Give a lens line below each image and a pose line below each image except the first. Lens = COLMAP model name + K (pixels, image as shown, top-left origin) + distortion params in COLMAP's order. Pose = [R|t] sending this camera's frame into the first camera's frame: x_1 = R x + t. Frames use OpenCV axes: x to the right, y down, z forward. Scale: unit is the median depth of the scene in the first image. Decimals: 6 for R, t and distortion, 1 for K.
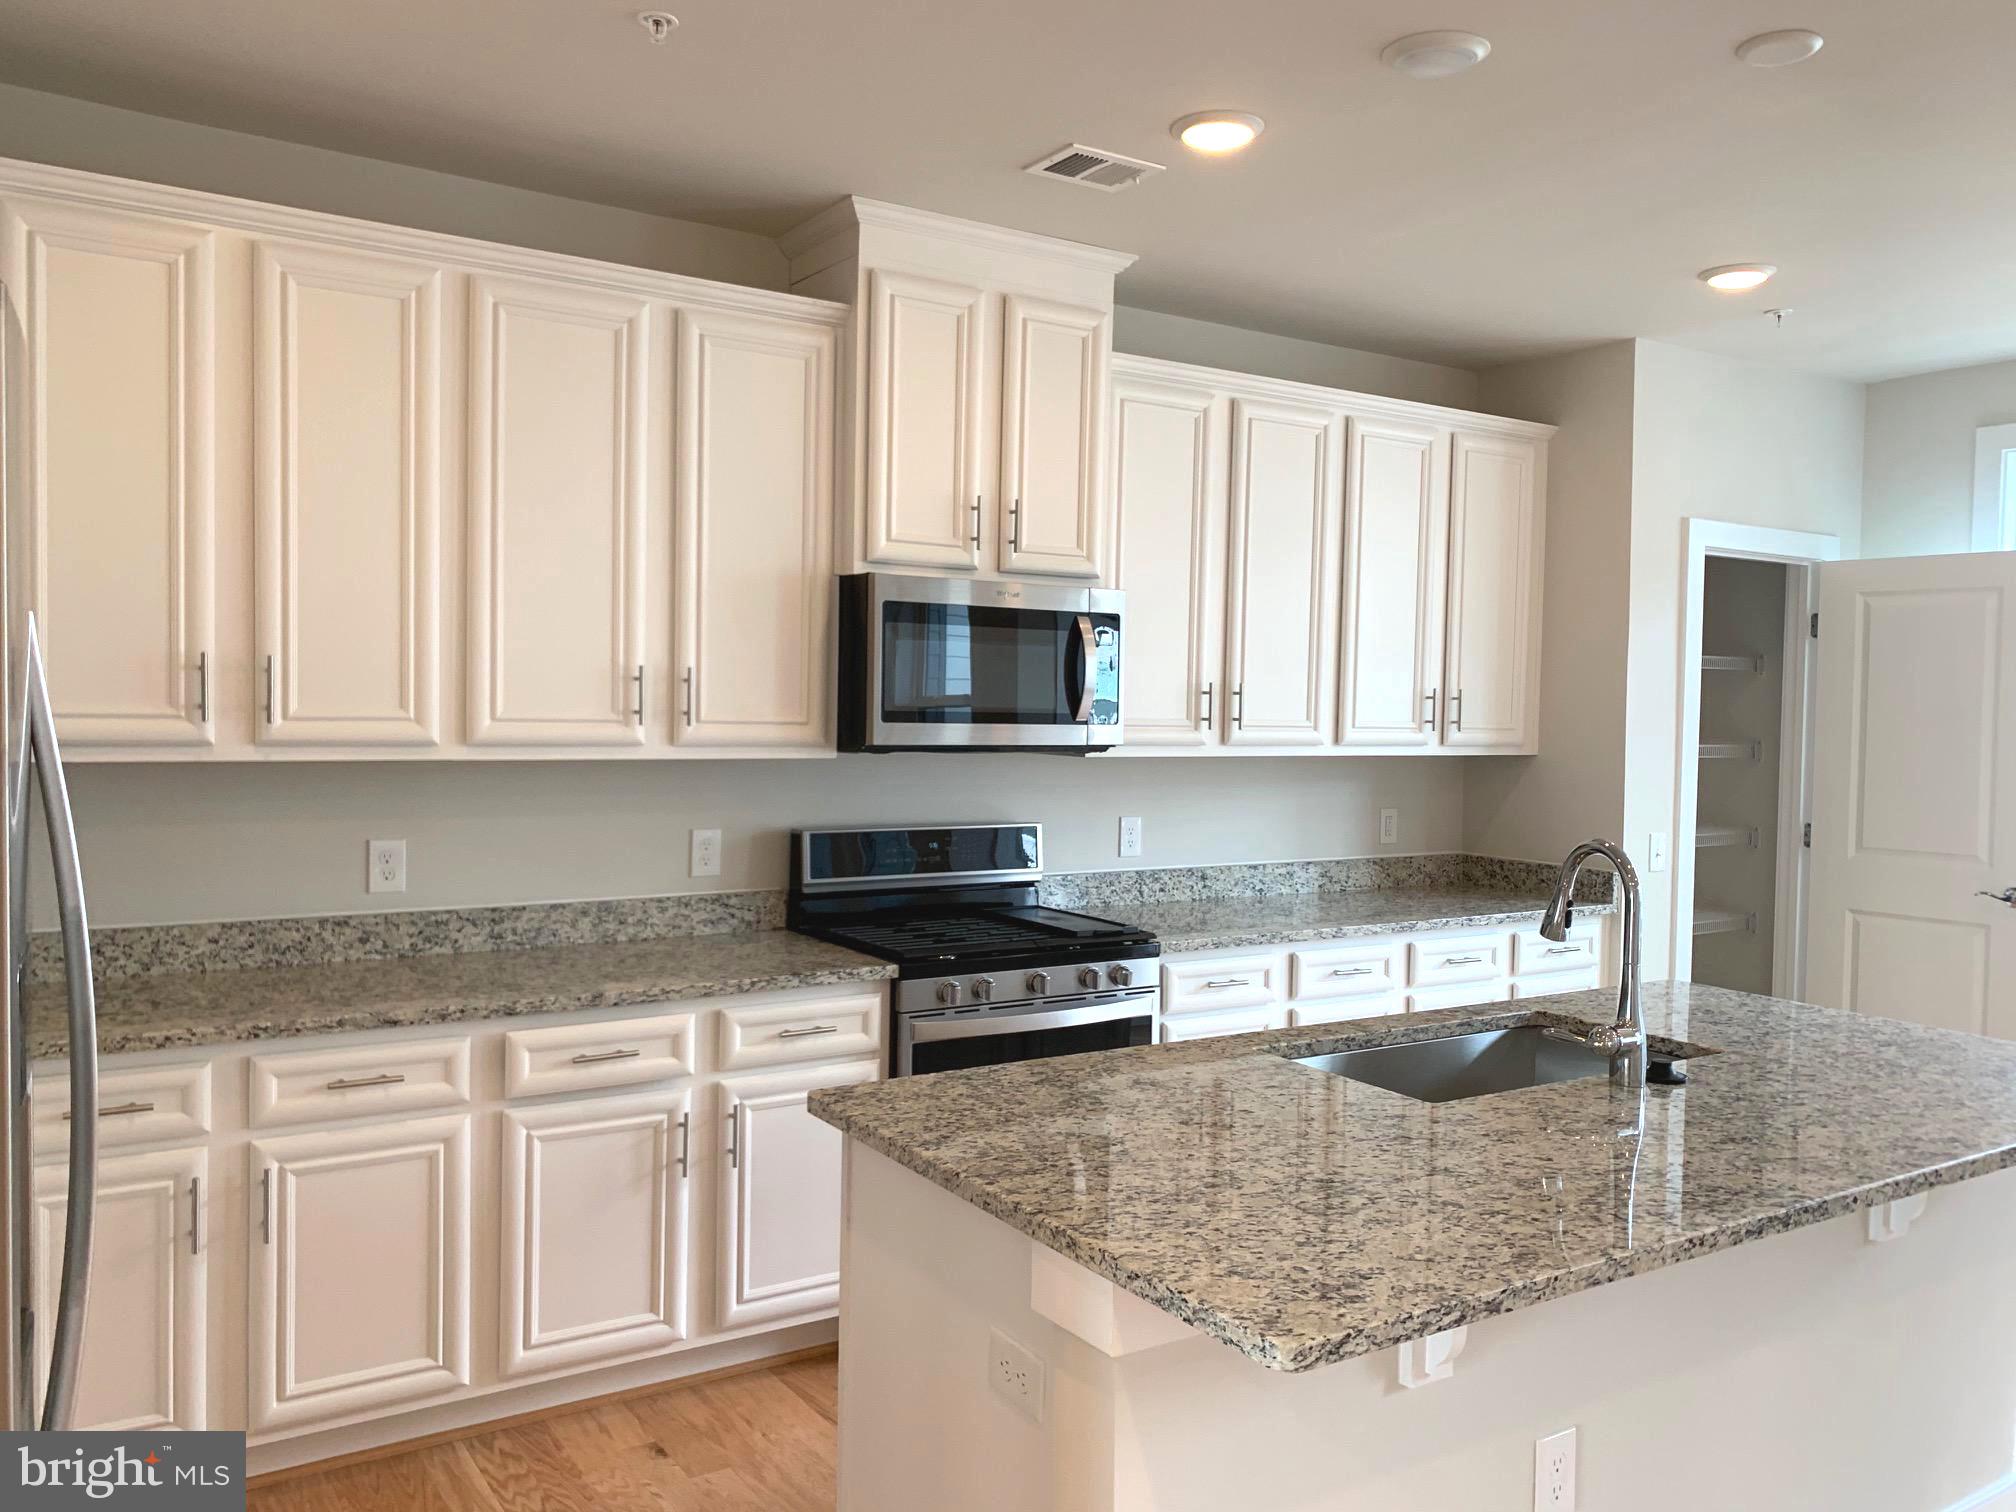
lens RADIAL K [[1564.9, 0, 1014.0], [0, 1564.9, 742.7], [0, 0, 1]] dist [0.003457, 0.009563]
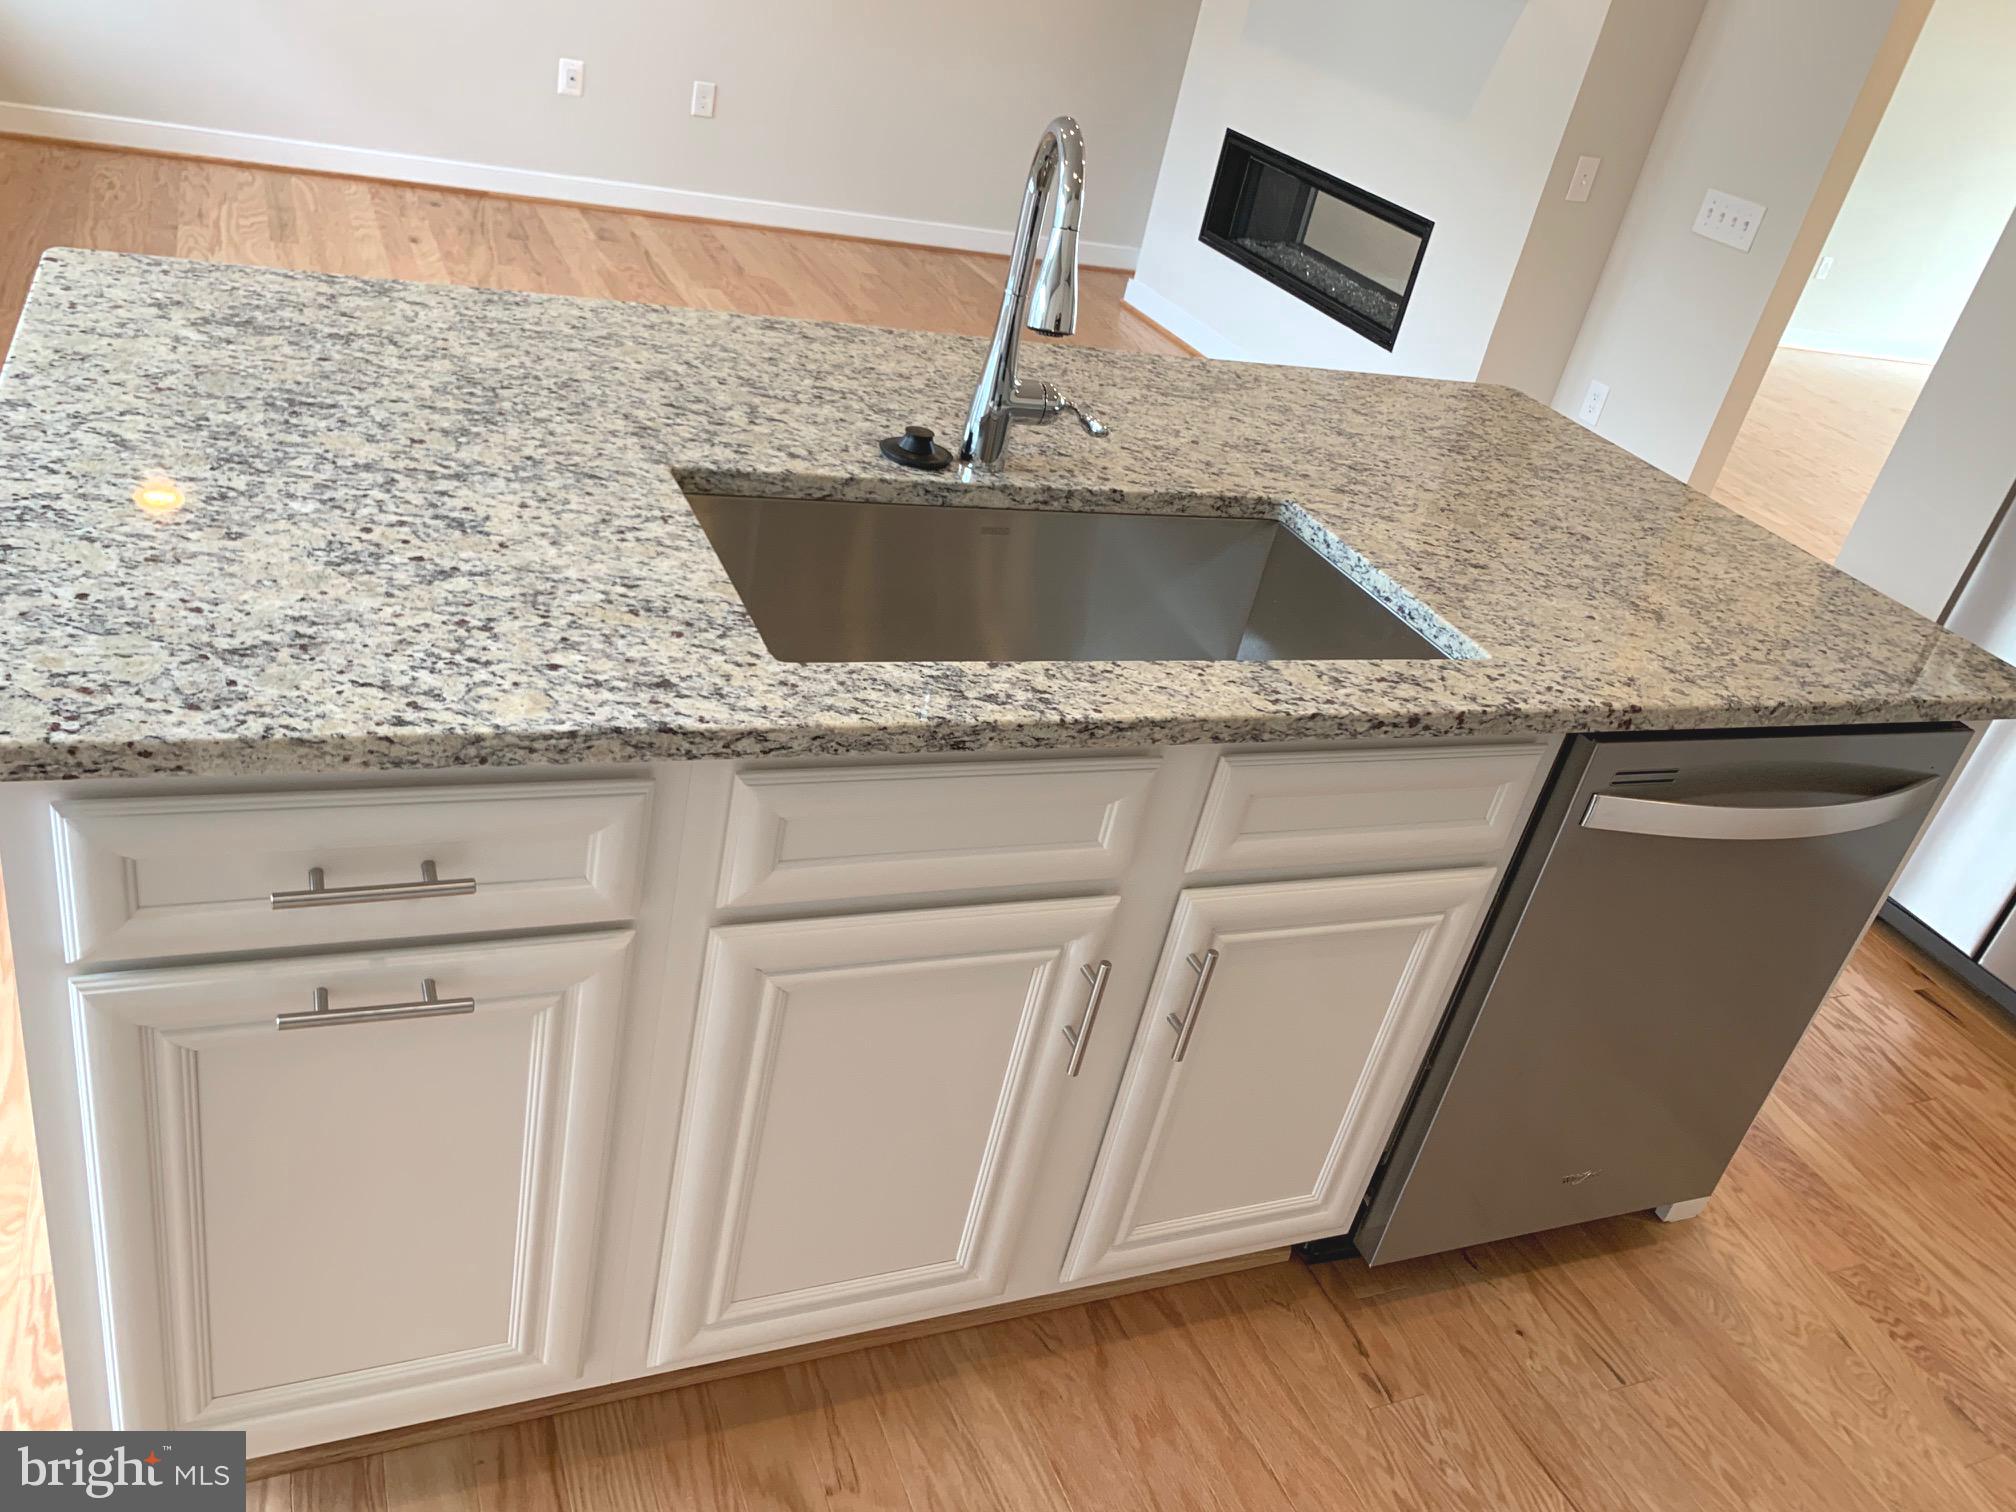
lens RADIAL K [[1540.3, 0, 1011.6], [0, 1540.3, 748.7], [0, 0, 1]] dist [0.032239, -0.050319]
pose [[-0.958641, -0.281821, 0.039795, 0.375723], [-0.222403, 0.828984, 0.513150, -0.042704], [-0.177606, 0.483076, -0.857376, 1.984282]]
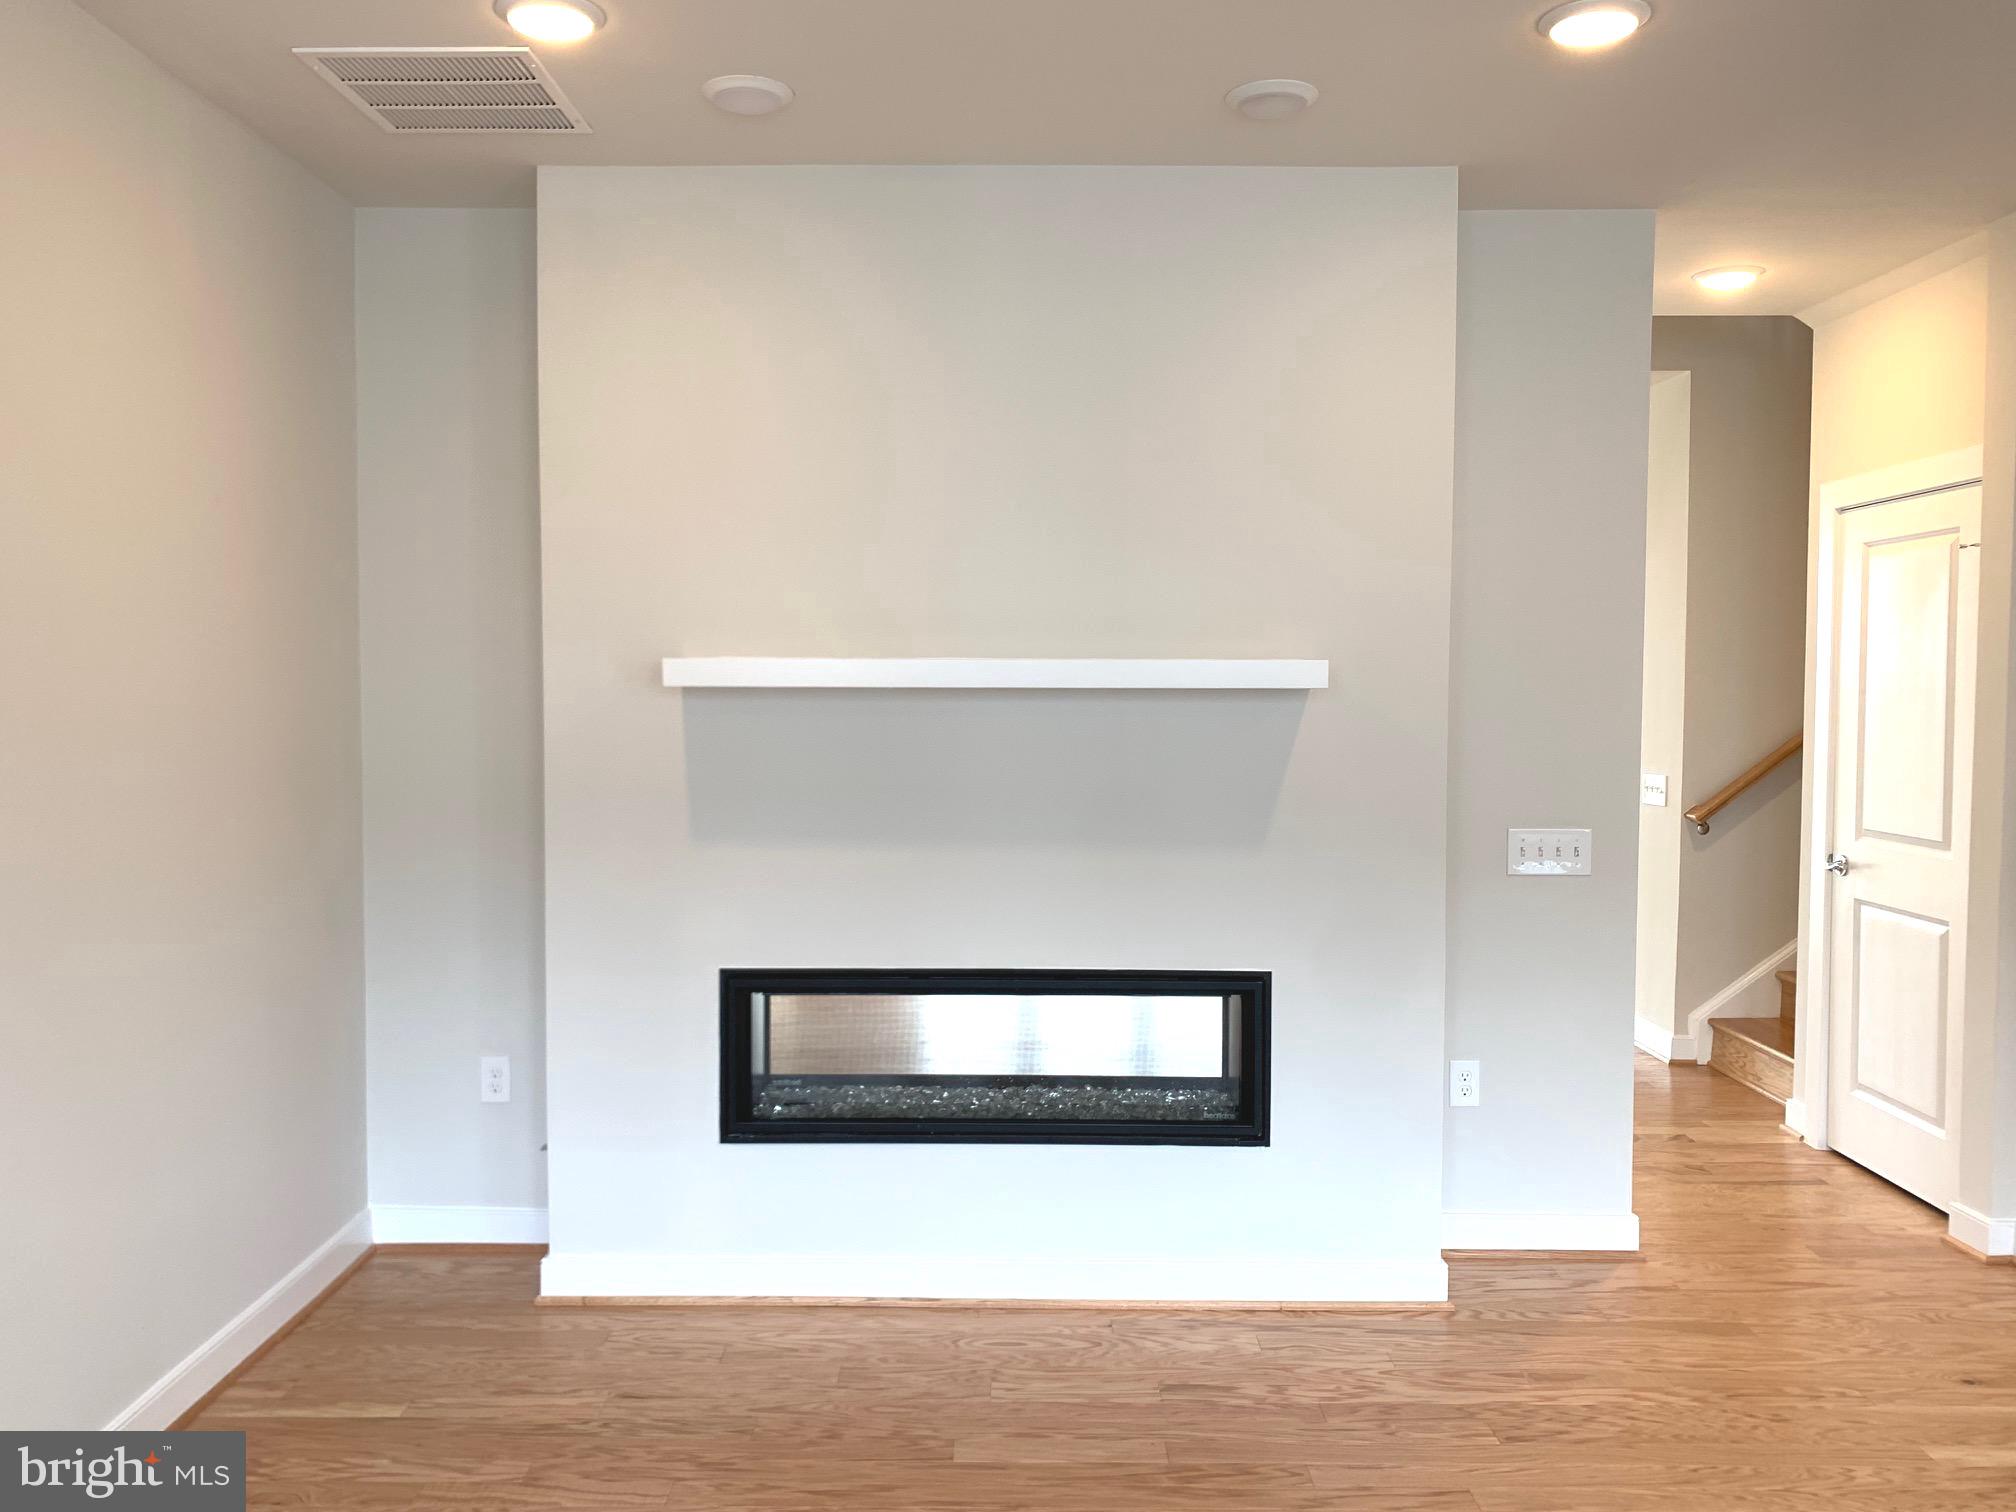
lens RADIAL K [[1534.1, 0, 1011.3], [0, 1534.1, 748.7], [0, 0, 1]] dist [0.006519, -0.004773]
pose [[-0.550756, 0.005504, -0.834648, 1.678934], [-0.040497, 0.998624, 0.033308, 0.050863], [0.833683, 0.052145, -0.549776, 0.240554]]
